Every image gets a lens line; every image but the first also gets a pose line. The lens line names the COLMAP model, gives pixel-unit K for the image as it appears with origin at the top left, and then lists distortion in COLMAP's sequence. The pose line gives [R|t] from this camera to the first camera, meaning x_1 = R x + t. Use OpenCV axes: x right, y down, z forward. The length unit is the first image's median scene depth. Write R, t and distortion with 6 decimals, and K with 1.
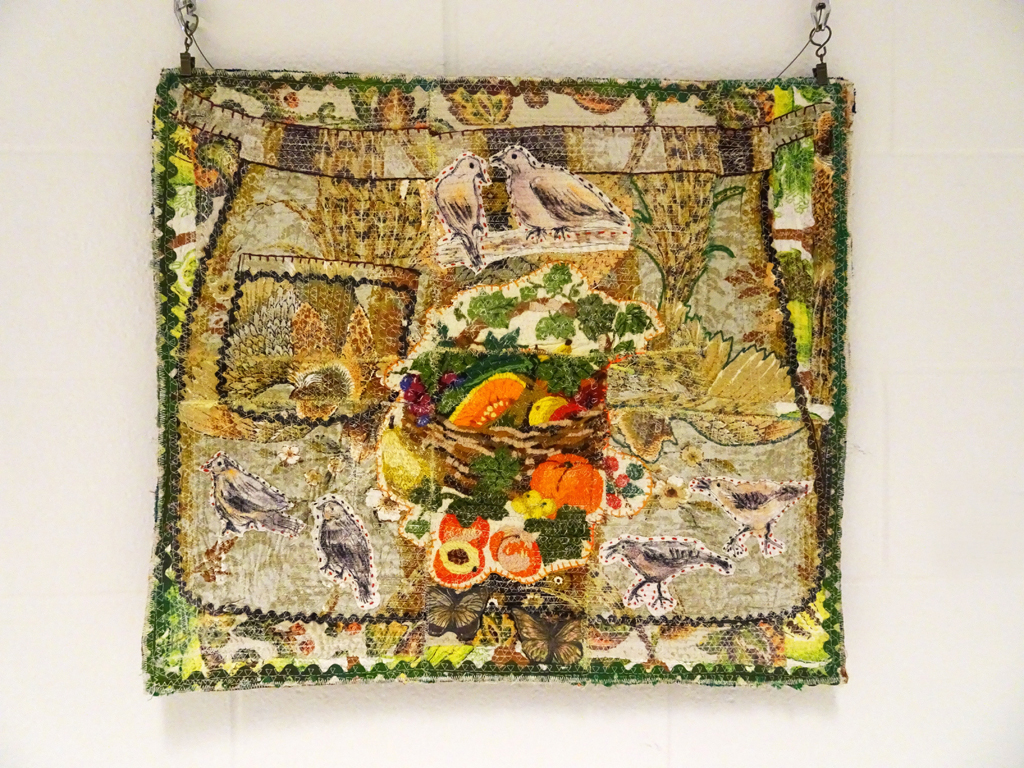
lens RADIAL K [[717.9, 0, 513.7], [0, 717.9, 384.2], [0, 0, 1]] dist [-0.002153, -0.001956]
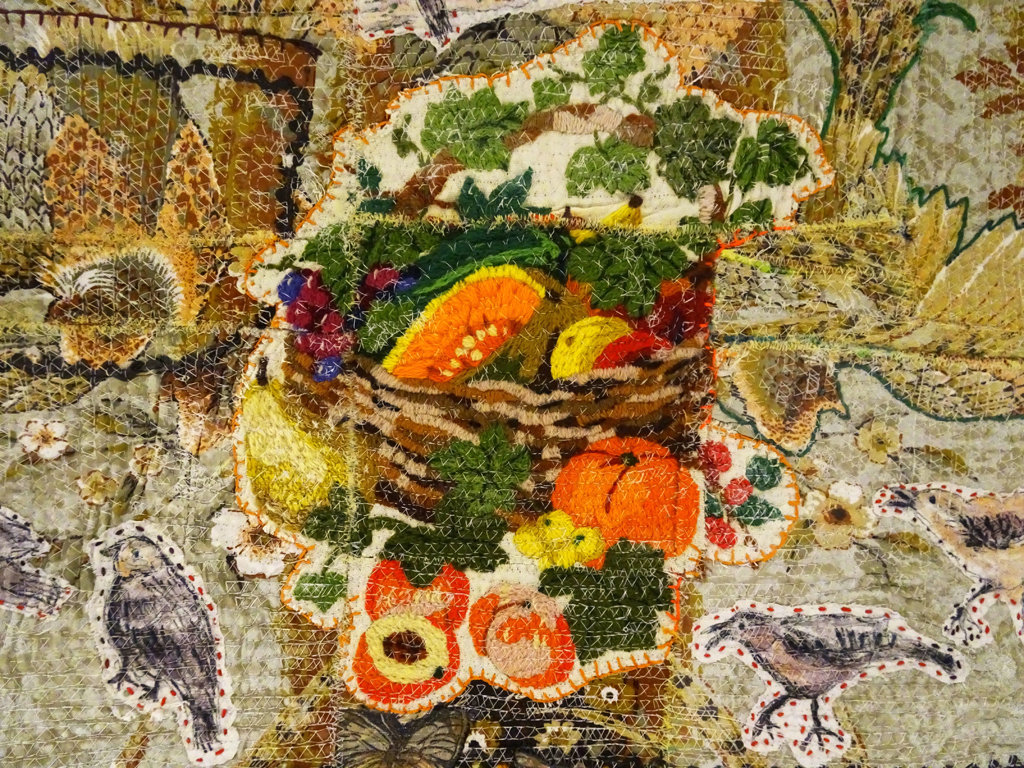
lens RADIAL K [[717.9, 0, 511.6], [0, 717.9, 384.0], [0, 0, 1]] dist [-0.002153, -0.001956]
pose [[0.999990, 0.000240, 0.004469, -0.007054], [-0.000387, 0.999458, 0.032913, 0.045565], [-0.004459, -0.032915, 0.999448, 0.521732]]
